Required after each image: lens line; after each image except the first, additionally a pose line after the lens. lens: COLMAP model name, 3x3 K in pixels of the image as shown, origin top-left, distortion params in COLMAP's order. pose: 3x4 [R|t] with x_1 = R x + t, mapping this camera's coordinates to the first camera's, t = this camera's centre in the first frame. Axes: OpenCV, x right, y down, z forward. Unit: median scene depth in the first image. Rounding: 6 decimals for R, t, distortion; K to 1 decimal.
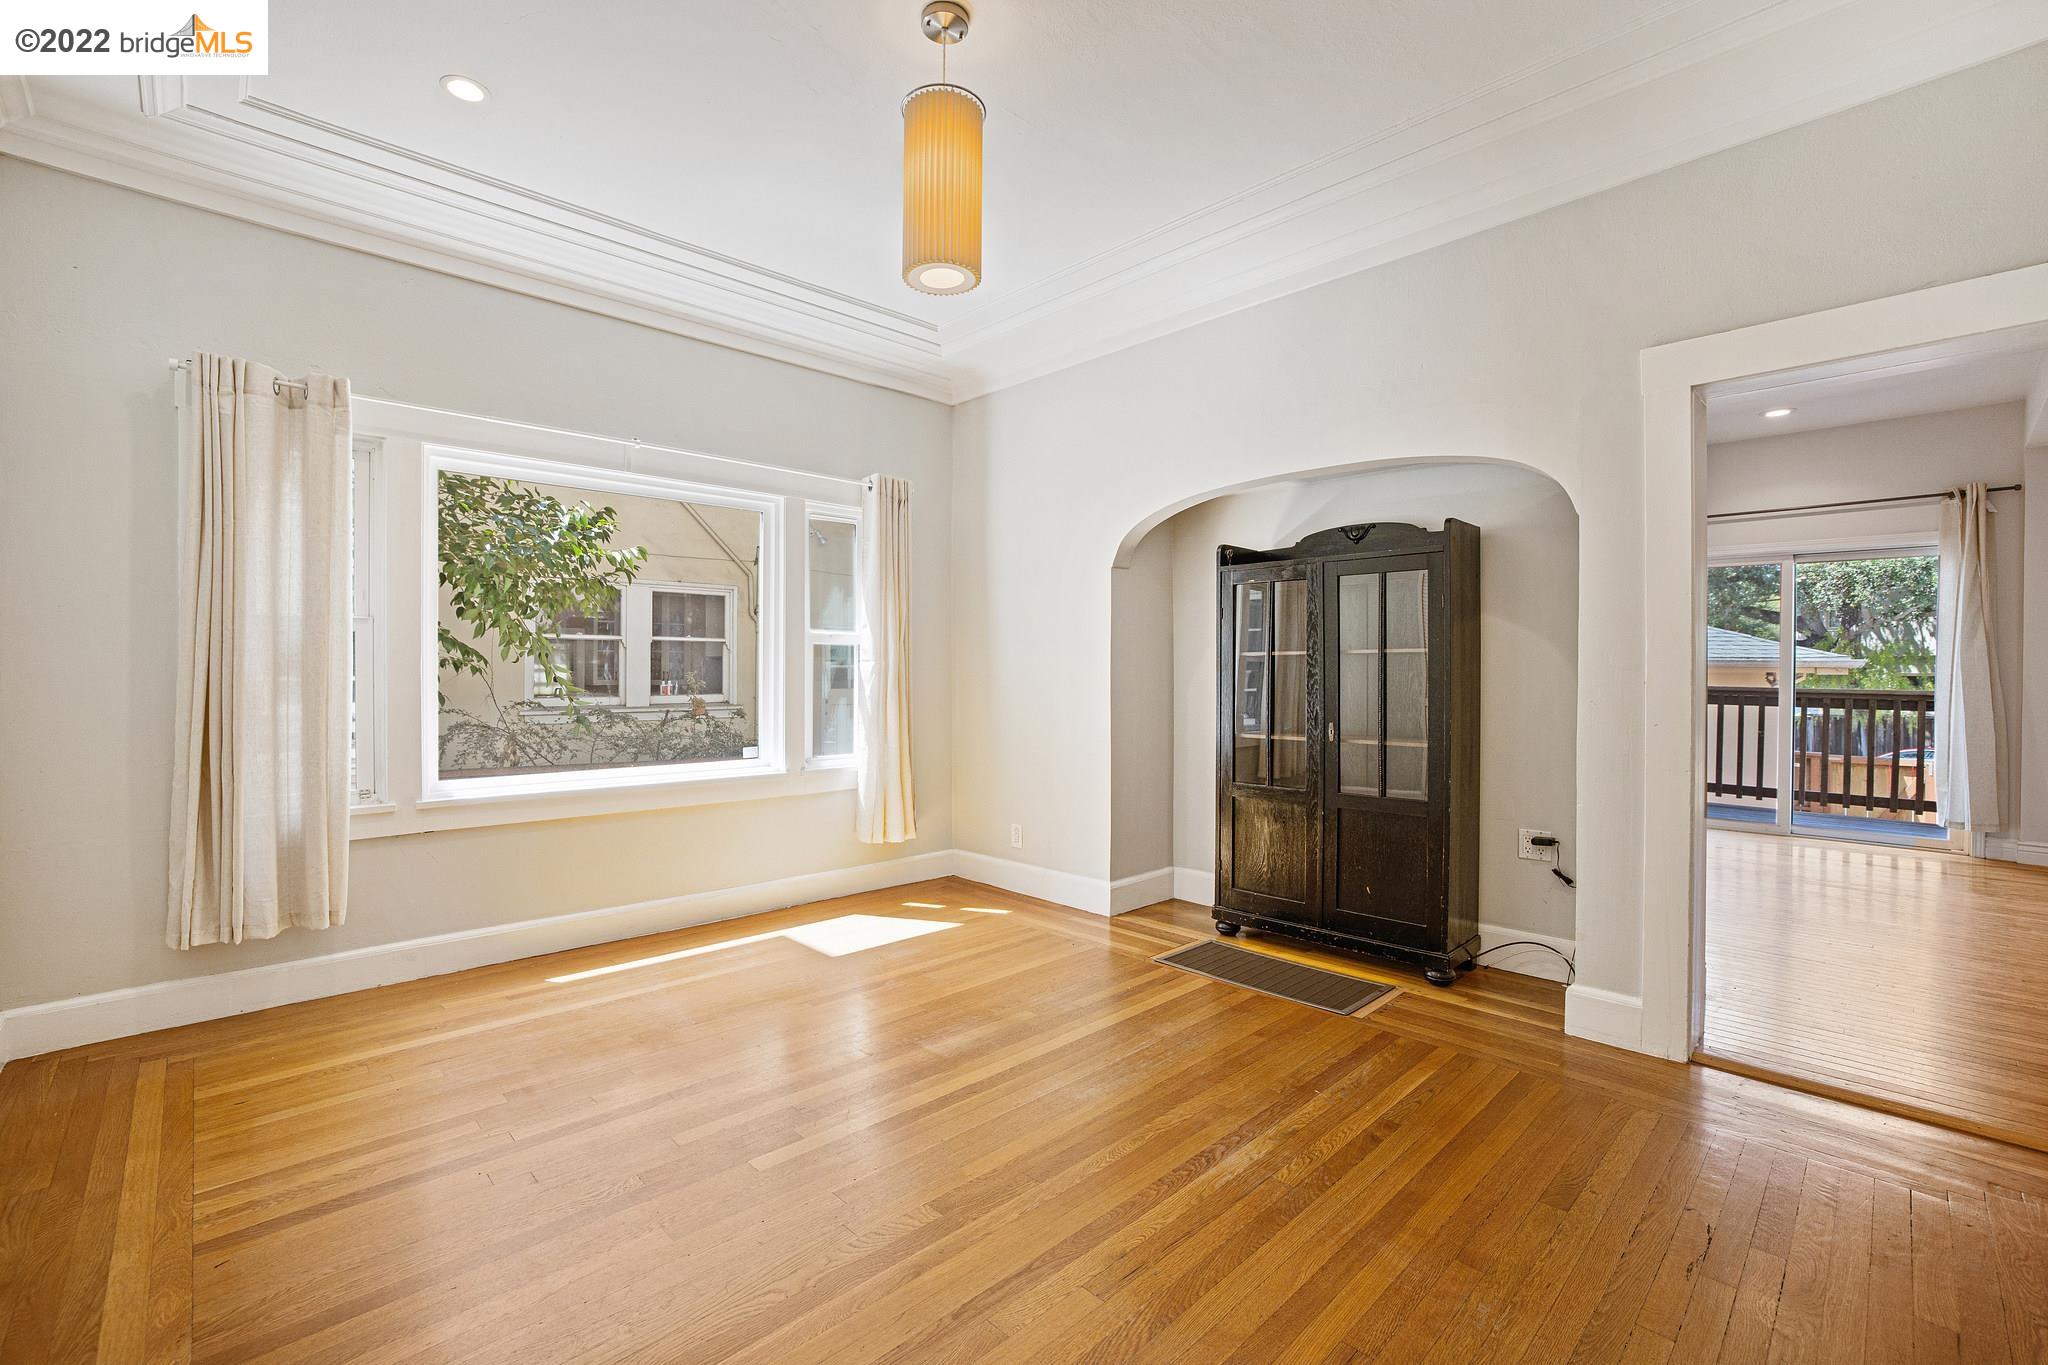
lens RADIAL K [[872.6, 0, 1027.2], [0, 872.6, 670.2], [0, 0, 1]] dist [-0.002095, 0.000243]
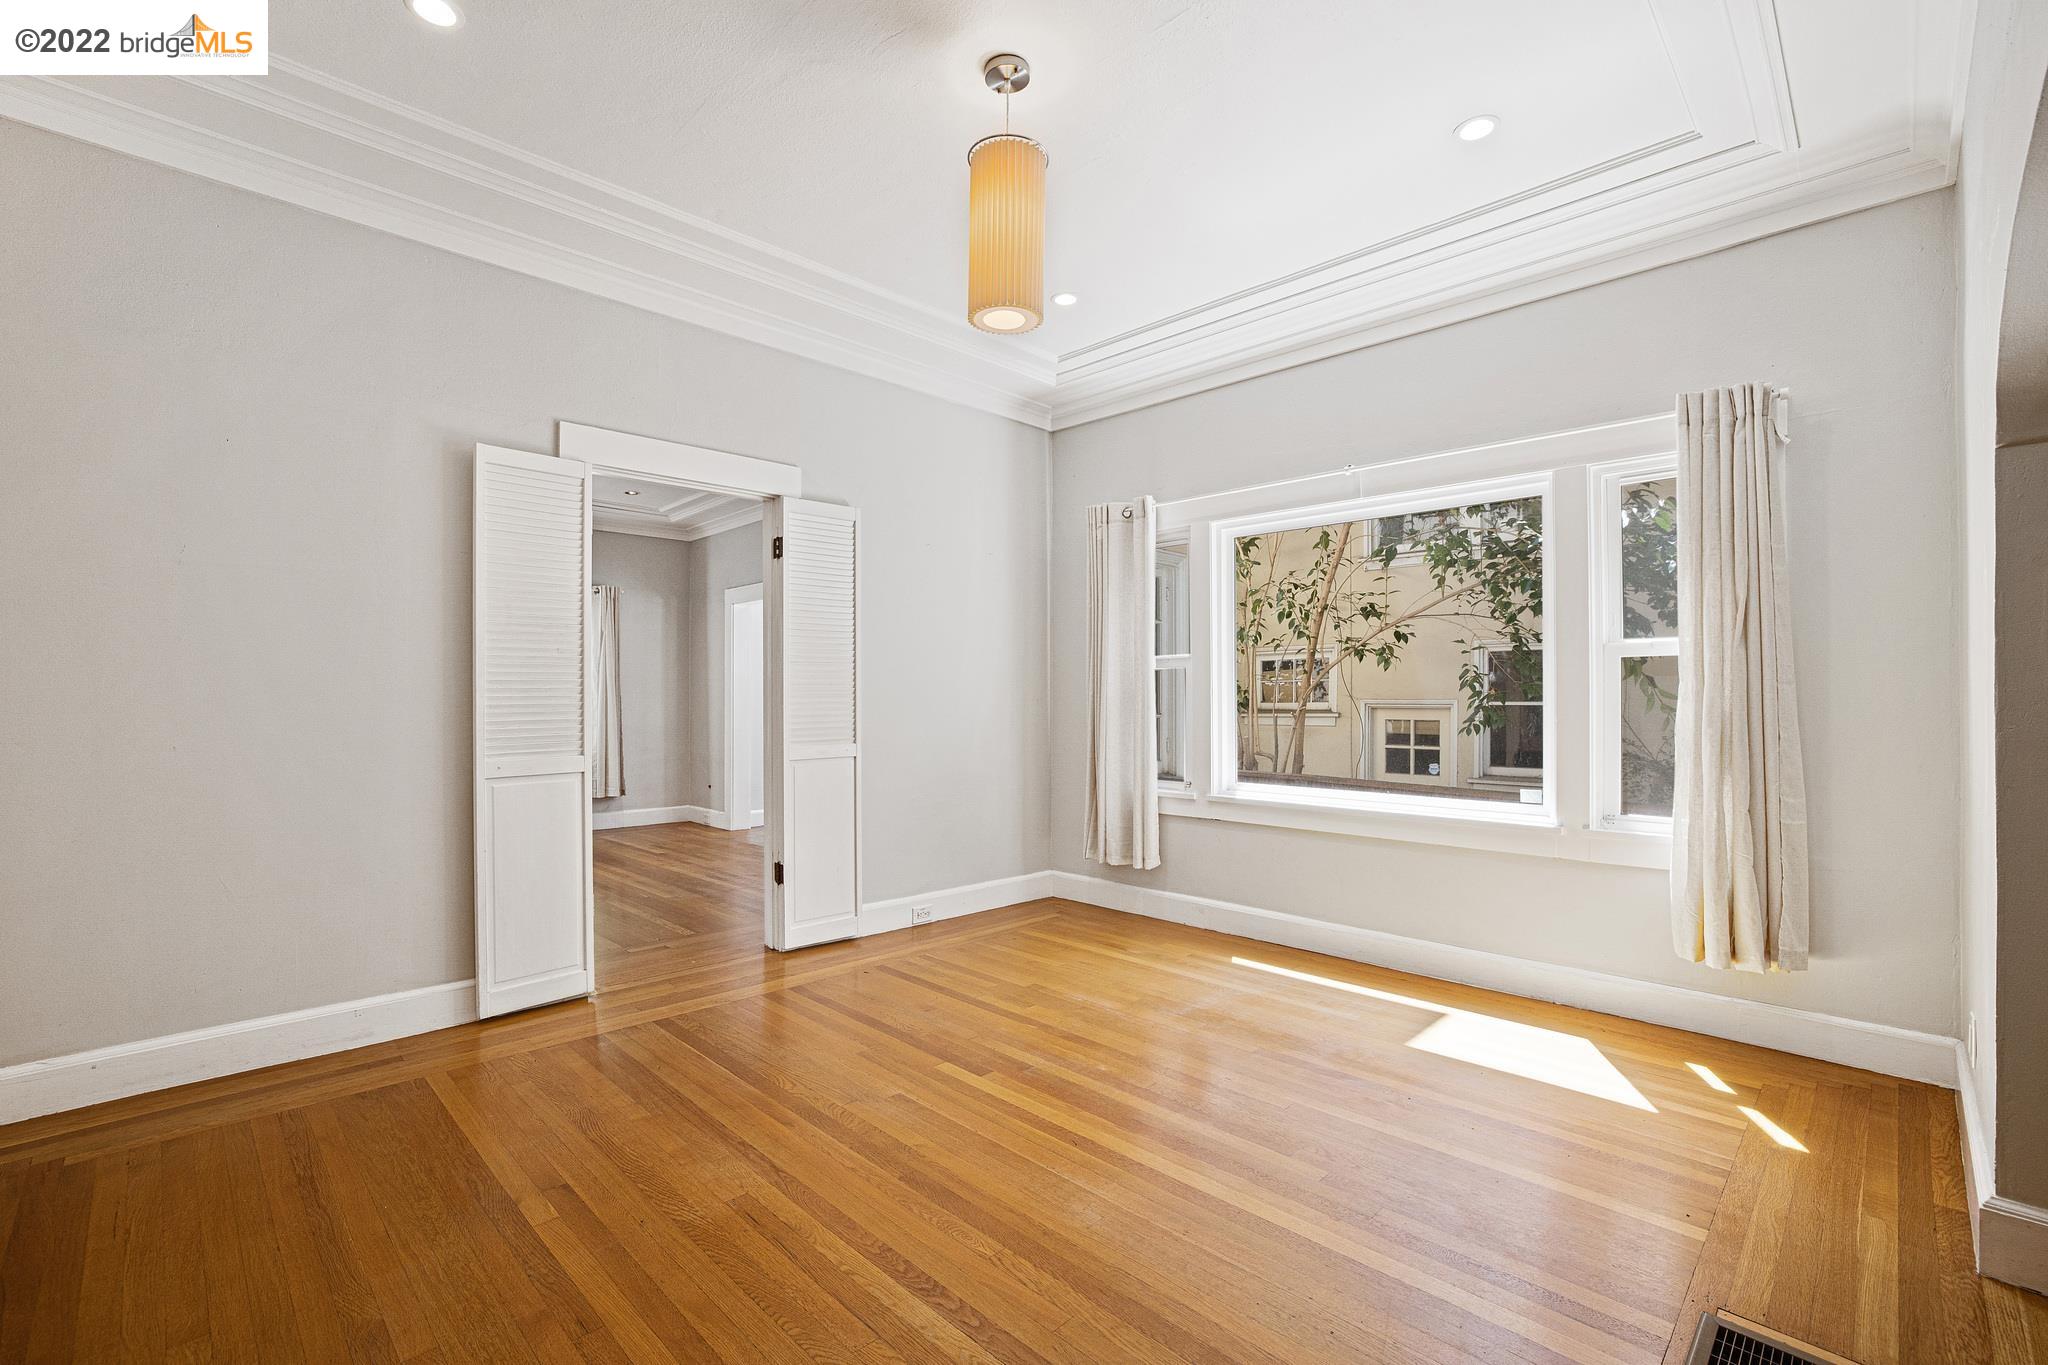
lens RADIAL K [[918.7, 0, 1020.7], [0, 918.7, 693.1], [0, 0, 1]] dist [-0.002522, -0.000071]
pose [[0.033854, -0.008470, -0.999391, 0.664765], [-0.001475, 0.999963, -0.008525, 0.009031], [0.999426, 0.001763, 0.033841, 0.649852]]
